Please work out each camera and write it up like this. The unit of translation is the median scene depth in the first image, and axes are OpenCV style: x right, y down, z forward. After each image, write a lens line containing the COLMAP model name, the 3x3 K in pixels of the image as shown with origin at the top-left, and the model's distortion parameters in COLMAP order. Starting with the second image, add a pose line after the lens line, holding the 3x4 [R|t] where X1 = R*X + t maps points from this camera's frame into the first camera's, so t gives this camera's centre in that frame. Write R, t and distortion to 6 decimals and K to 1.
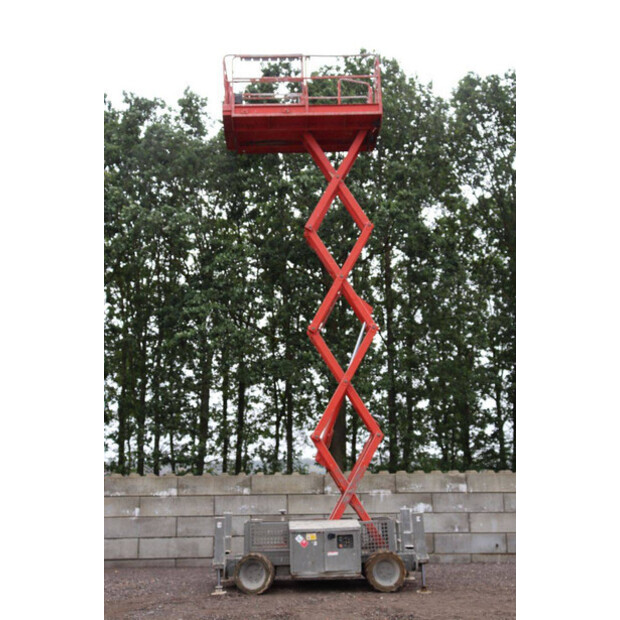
lens RADIAL K [[808.8, 0, 309.6], [0, 808.8, 307.4], [0, 0, 1]] dist [0.057412, 0.000000]
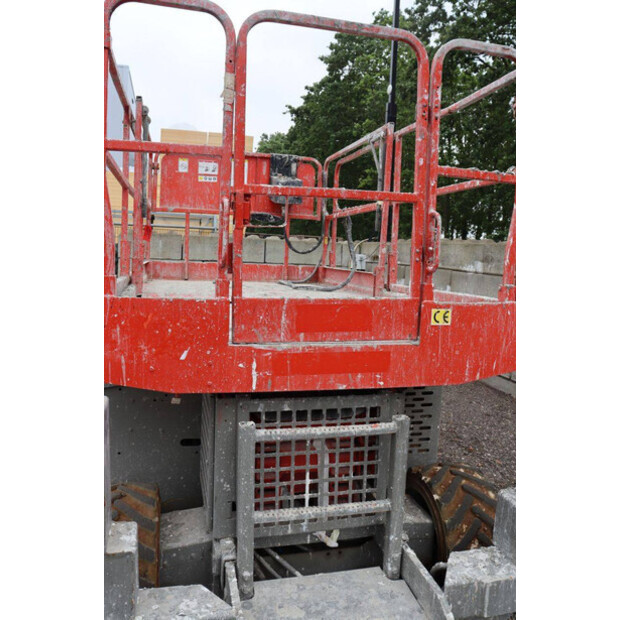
lens RADIAL K [[510.0, 0, 308.8], [0, 510.0, 300.9], [0, 0, 1]] dist [-0.123517, 0.041435]
pose [[0.227435, 0.120101, -0.966359, 0.203508], [0.152506, 0.975727, 0.157159, 0.186254], [0.961777, -0.183119, 0.203599, 0.857752]]
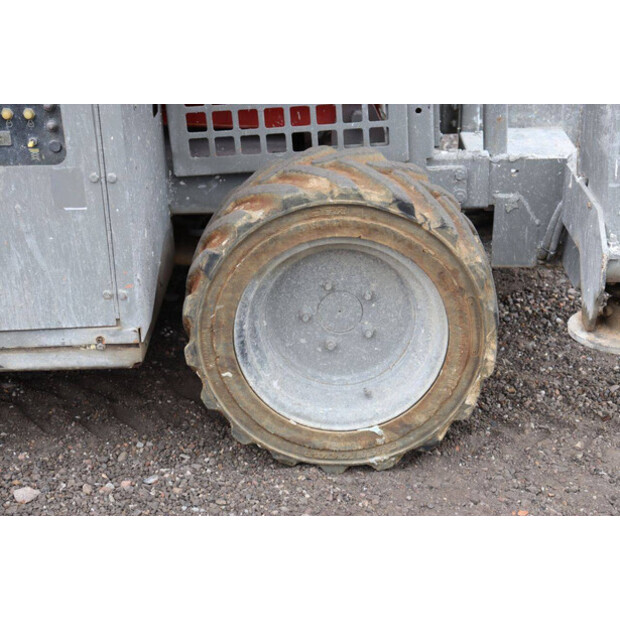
lens RADIAL K [[1189.7, 0, 308.6], [0, 1189.7, 312.9], [0, 0, 1]] dist [0.305301, 0.000000]
pose [[0.999354, 0.010329, -0.034428, 0.078234], [0.011390, 0.817460, 0.575873, 0.174424], [0.034092, -0.575893, 0.816814, 0.692529]]
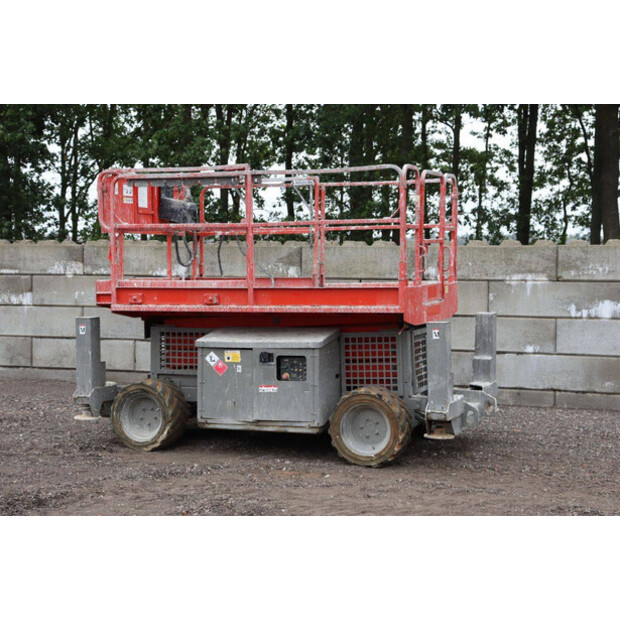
lens RADIAL K [[1120.5, 0, 305.2], [0, 1120.5, 305.5], [0, 0, 1]] dist [0.233663, 0.000000]
pose [[0.916853, 0.031723, -0.397963, 0.275410], [0.068825, 0.969353, 0.235833, 0.066238], [0.393248, -0.243614, 0.886571, 0.310156]]
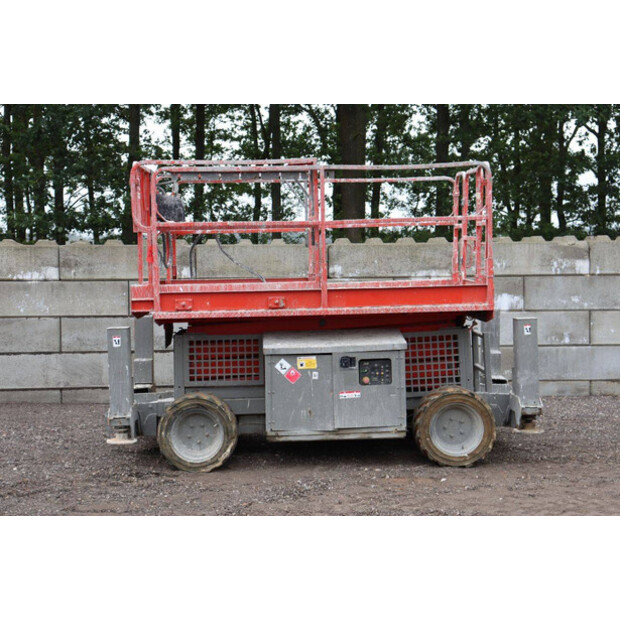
lens RADIAL K [[1118.9, 0, 315.1], [0, 1118.9, 311.2], [0, 0, 1]] dist [0.239092, 0.000000]
pose [[0.999910, 0.001217, 0.013379, -0.001864], [-0.004597, 0.966752, 0.255674, 0.062731], [-0.012623, -0.255712, 0.966671, 0.283469]]
